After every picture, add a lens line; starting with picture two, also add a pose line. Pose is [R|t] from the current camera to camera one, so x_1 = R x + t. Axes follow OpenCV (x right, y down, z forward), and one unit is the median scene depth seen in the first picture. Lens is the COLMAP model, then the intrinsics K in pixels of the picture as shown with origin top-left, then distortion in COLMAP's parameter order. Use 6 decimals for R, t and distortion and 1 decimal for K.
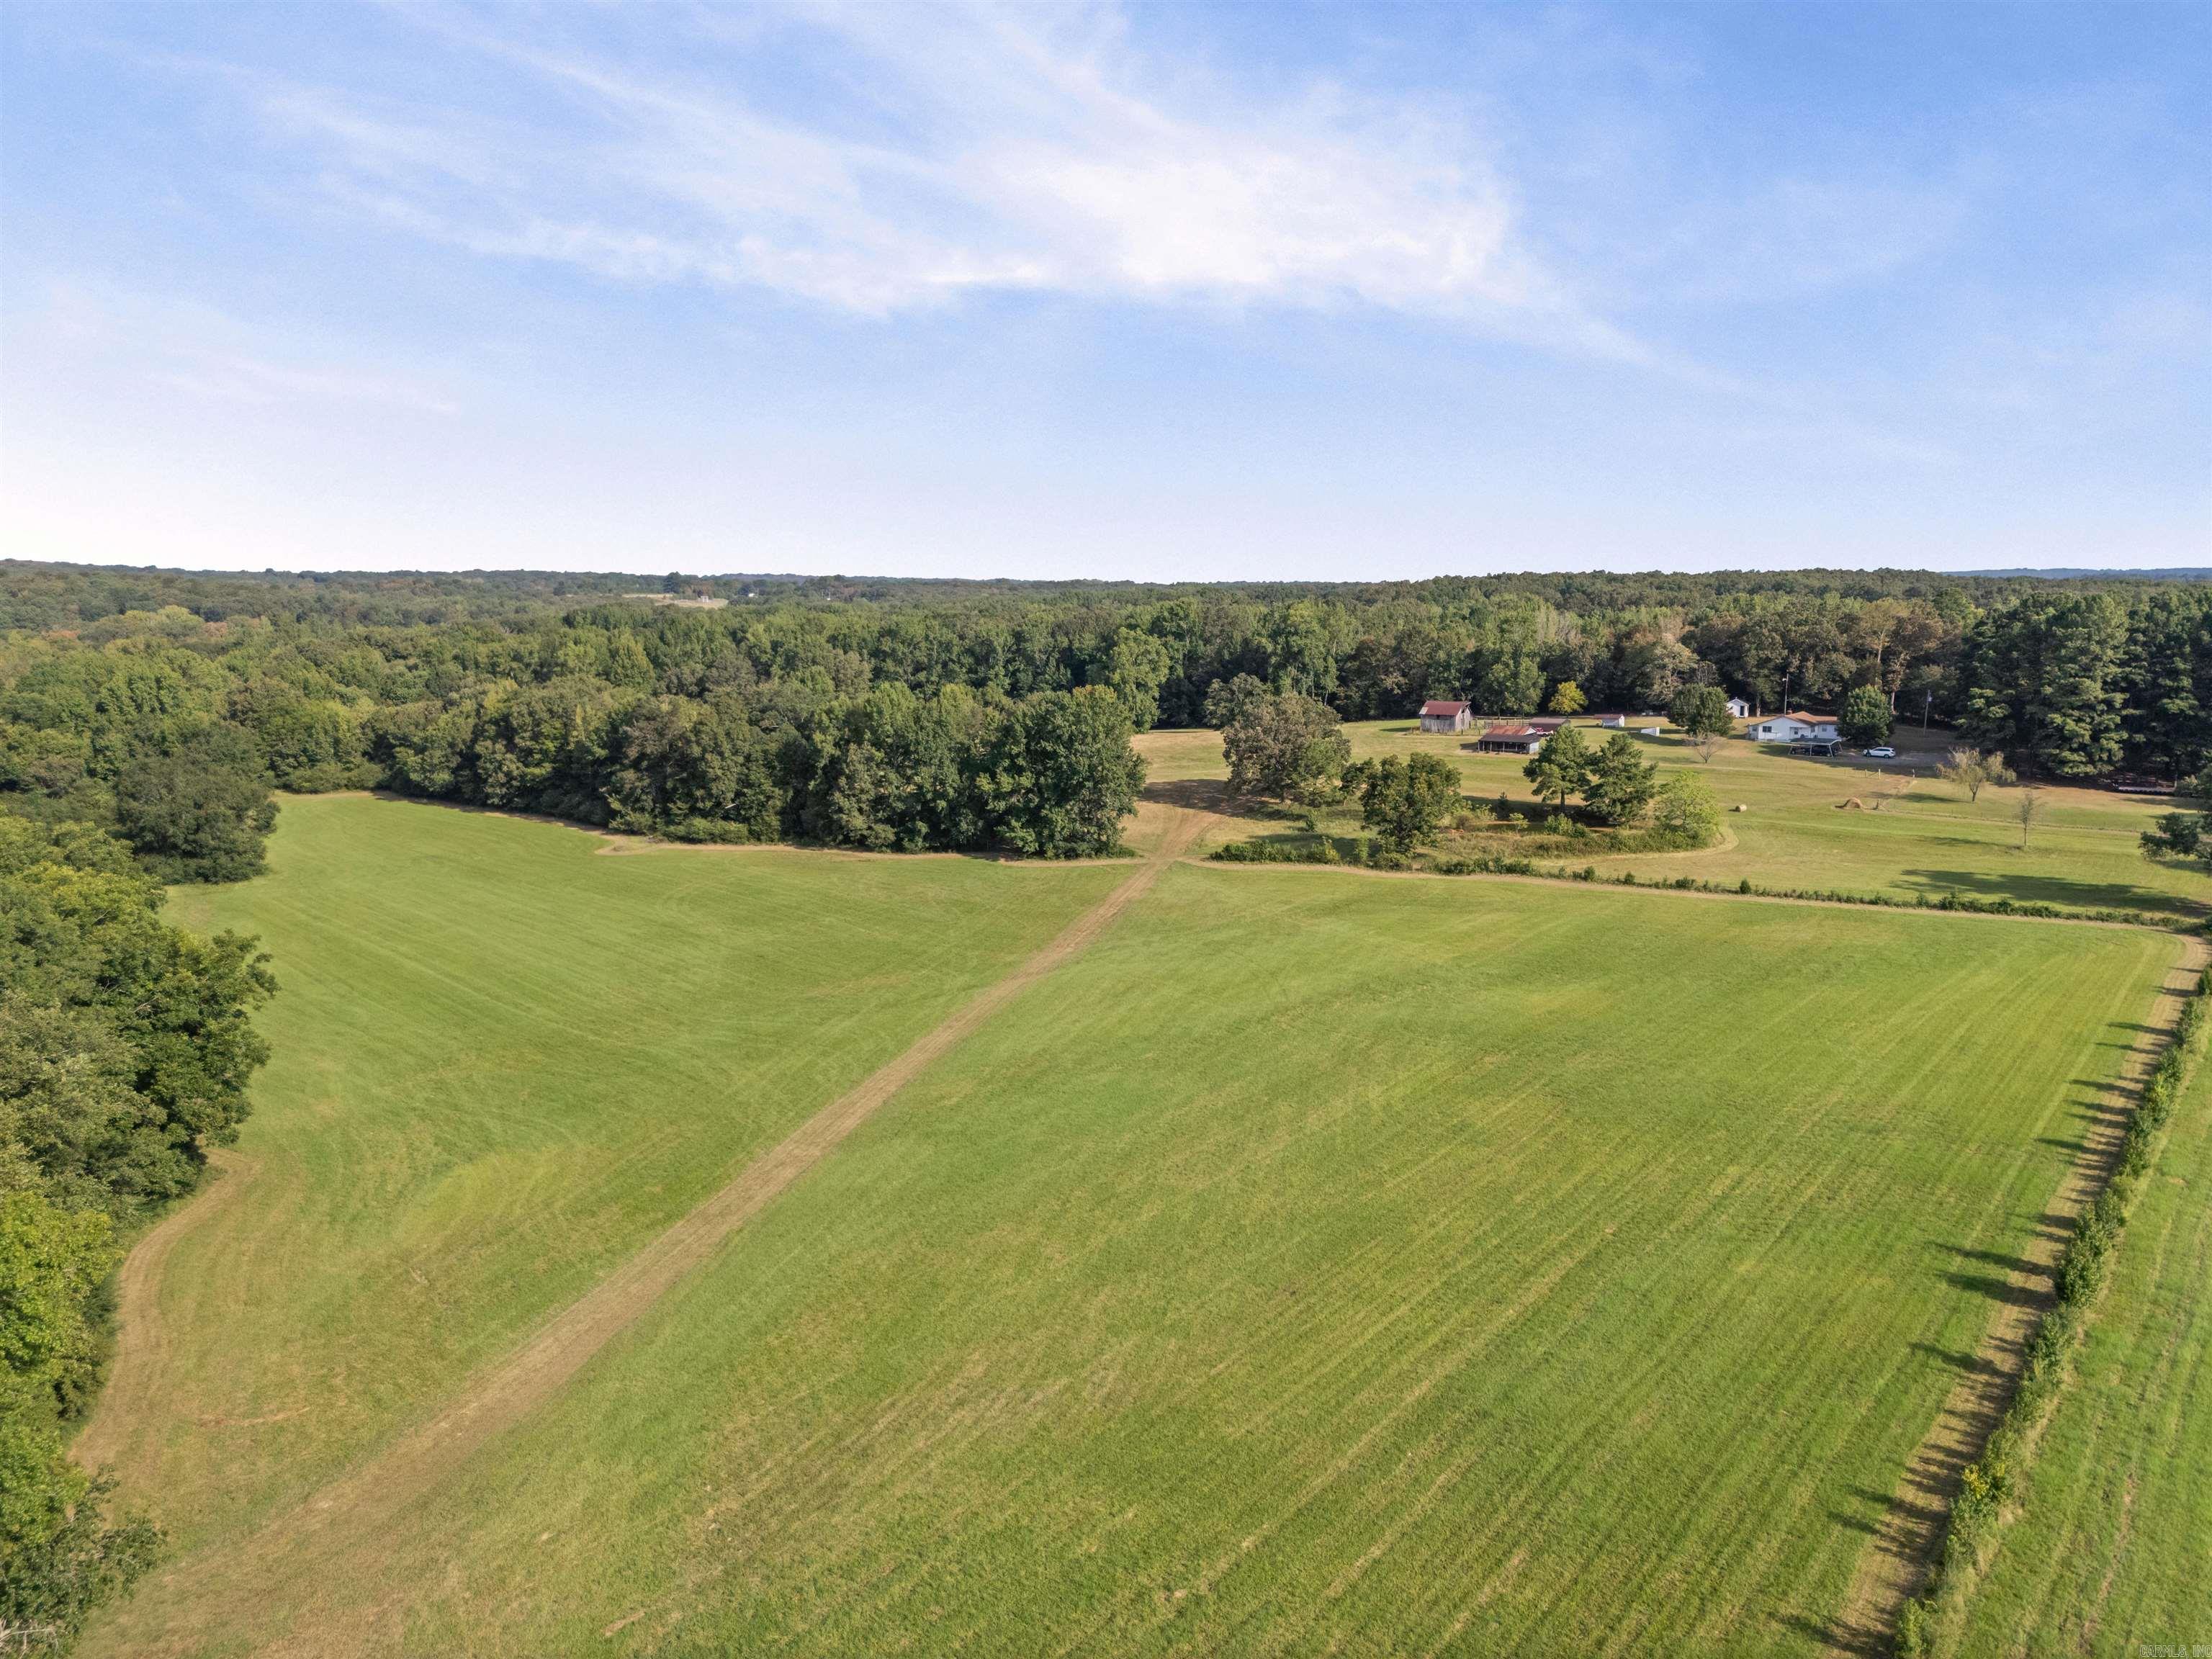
lens RADIAL K [[1521.0, 0, 1109.5], [0, 1521.0, 836.7], [0, 0, 1]] dist [0.013113, -0.007037]
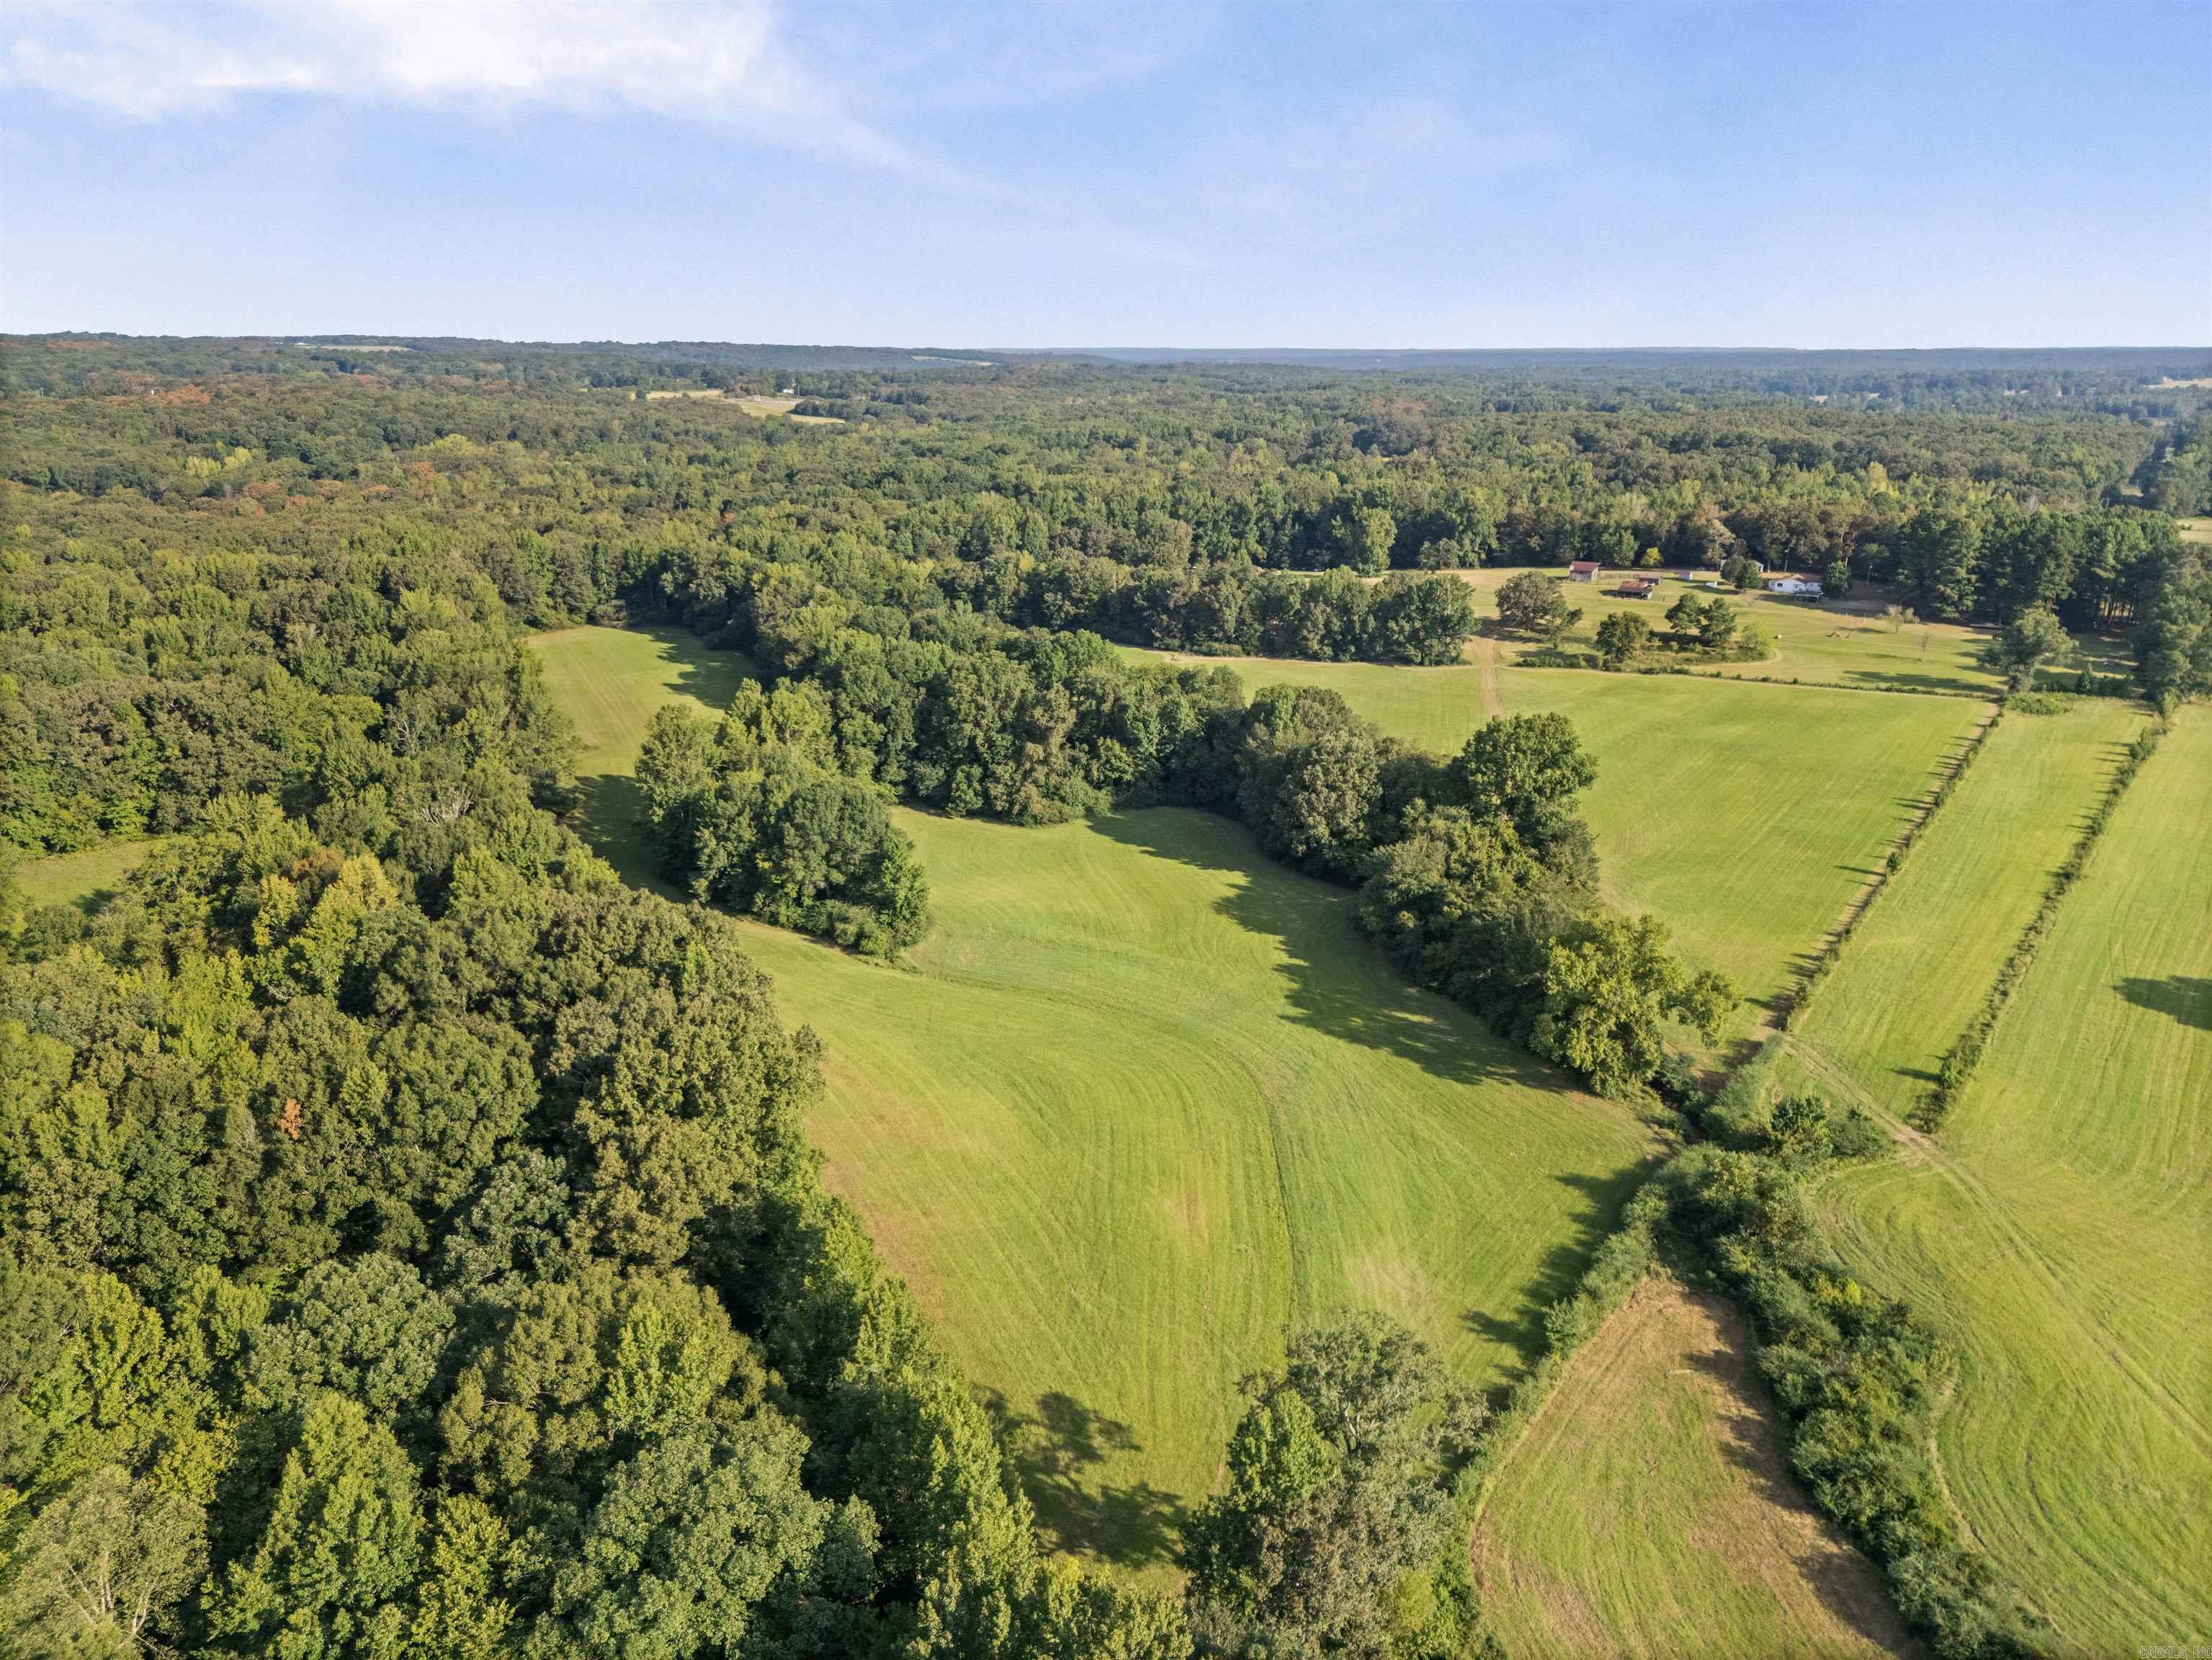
lens RADIAL K [[1521.2, 0, 1103.3], [0, 1521.2, 823.6], [0, 0, 1]] dist [0.013113, -0.007037]
pose [[0.997764, -0.011114, 0.065904, -0.543613], [0.001633, 0.989836, 0.142204, -0.058368], [-0.066815, -0.141778, 0.987641, -0.839652]]
